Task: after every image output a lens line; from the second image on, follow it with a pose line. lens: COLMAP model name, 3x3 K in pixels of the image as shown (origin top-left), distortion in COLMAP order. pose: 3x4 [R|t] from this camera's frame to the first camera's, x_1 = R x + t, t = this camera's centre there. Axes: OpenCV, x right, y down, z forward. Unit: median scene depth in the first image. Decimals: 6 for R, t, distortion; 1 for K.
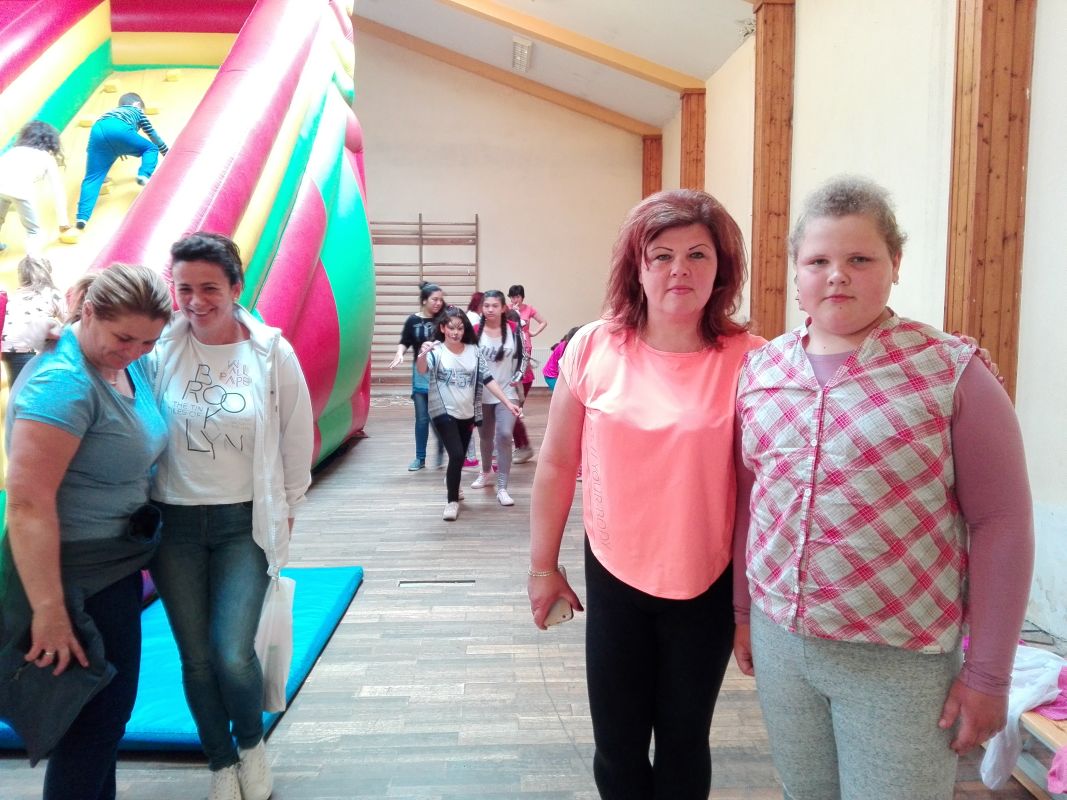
lens RADIAL K [[836.2, 0, 545.6], [0, 836.2, 403.4], [0, 0, 1]] dist [0.094239, -0.174103]
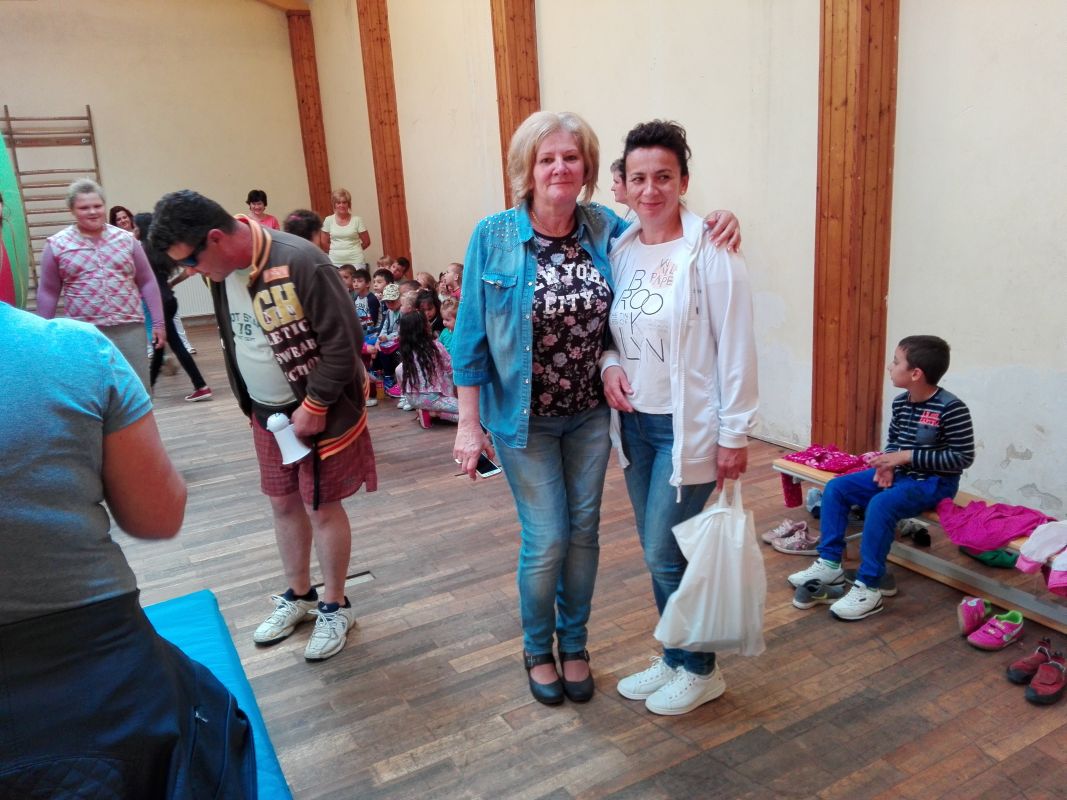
lens RADIAL K [[833.5, 0, 543.3], [0, 833.5, 401.9], [0, 0, 1]] dist [0.090057, -0.156485]
pose [[0.886023, -0.155872, 0.436654, -0.234842], [0.107345, 0.985169, 0.133859, -0.028790], [-0.451043, -0.071729, 0.889615, 0.221938]]
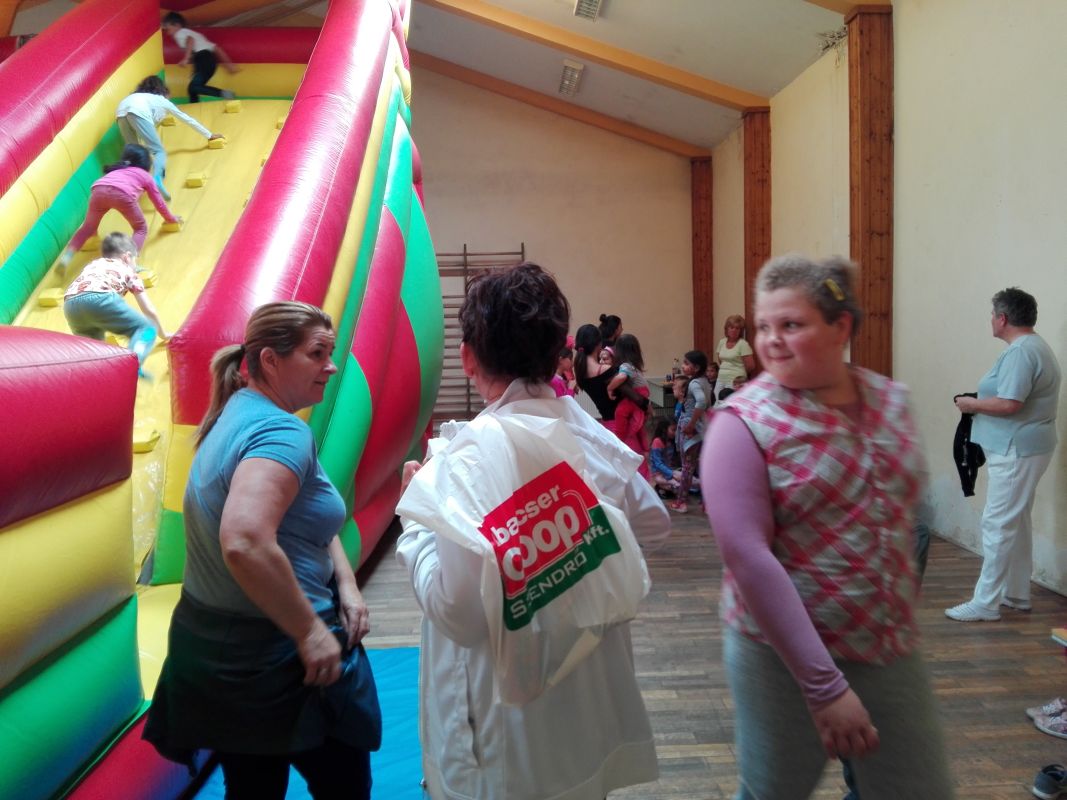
lens RADIAL K [[835.0, 0, 544.3], [0, 835.0, 398.8], [0, 0, 1]] dist [0.106880, -0.186840]
pose [[0.999617, -0.025815, -0.009982, -0.132457], [0.025451, 0.999061, -0.035061, -0.027354], [0.010878, 0.034794, 0.999335, 0.097862]]
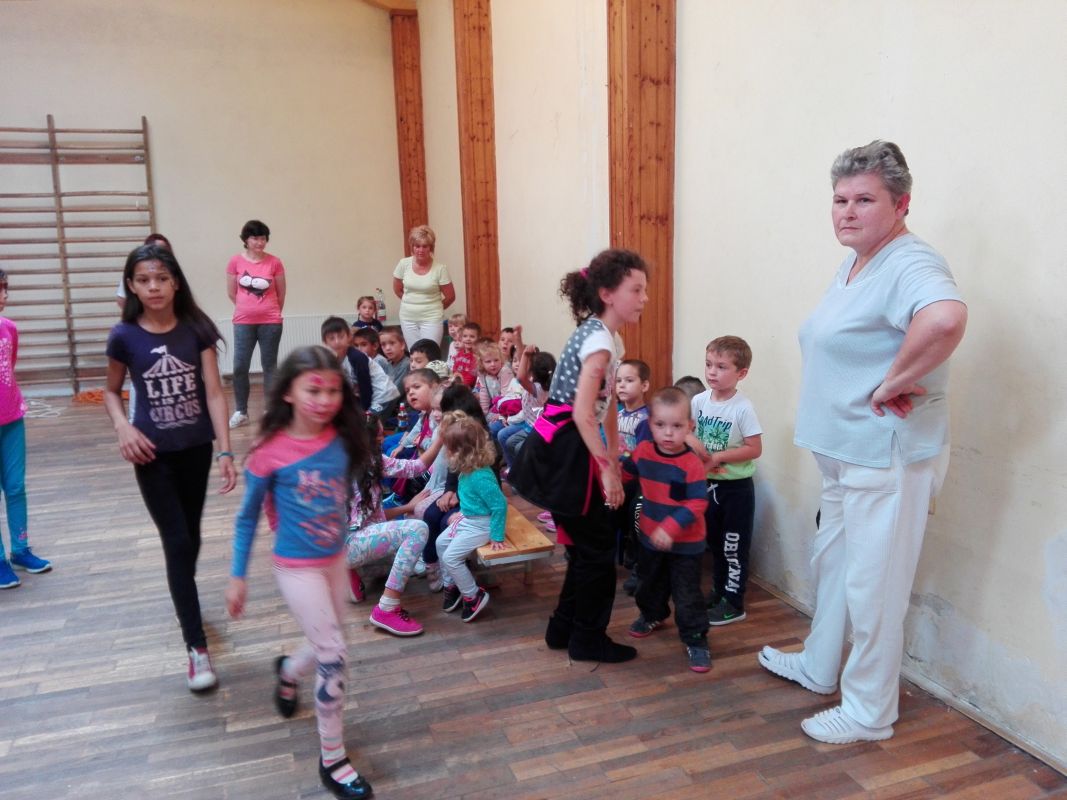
lens RADIAL K [[837.6, 0, 542.7], [0, 837.6, 402.5], [0, 0, 1]] dist [0.094600, -0.177368]
pose [[0.958289, -0.069273, 0.277279, 0.045734], [0.052897, 0.996409, 0.066117, -0.075552], [-0.280863, -0.048692, 0.958512, 0.680841]]
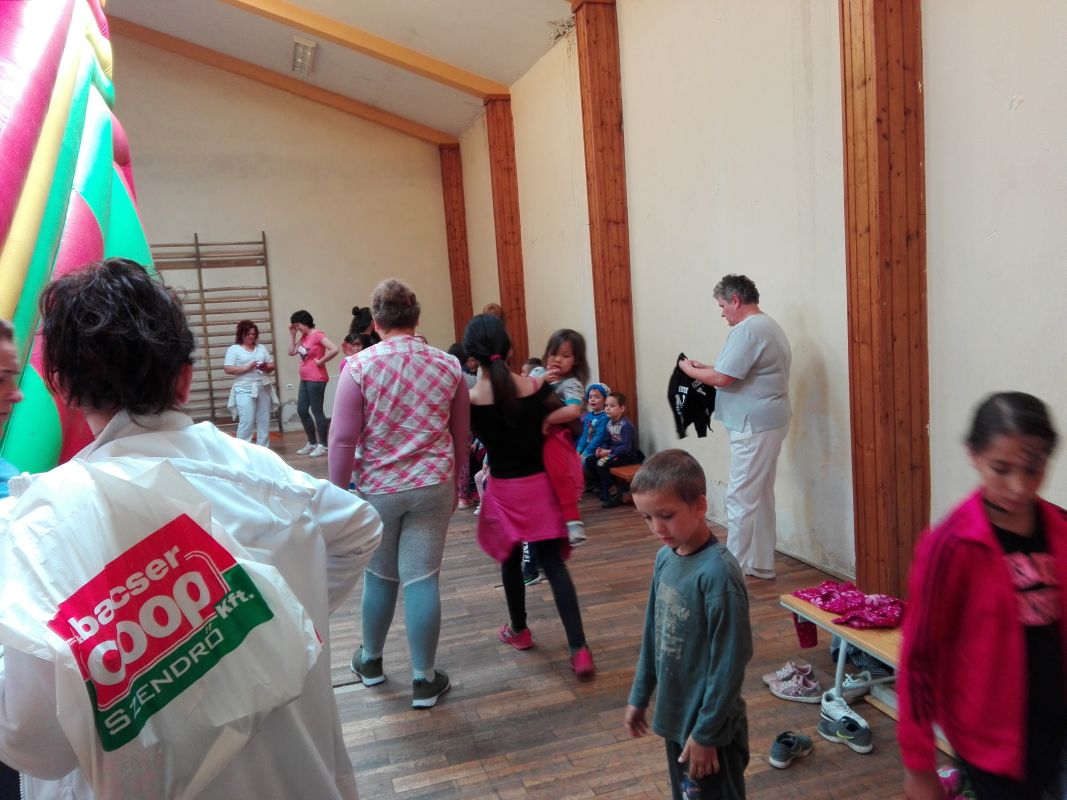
lens RADIAL K [[835.0, 0, 544.3], [0, 835.0, 398.8], [0, 0, 1]] dist [0.106880, -0.186840]
pose [[0.963554, -0.086986, 0.252975, -0.093878], [0.091596, 0.995775, -0.006477, -0.035469], [-0.251342, 0.029412, 0.967451, 0.142212]]
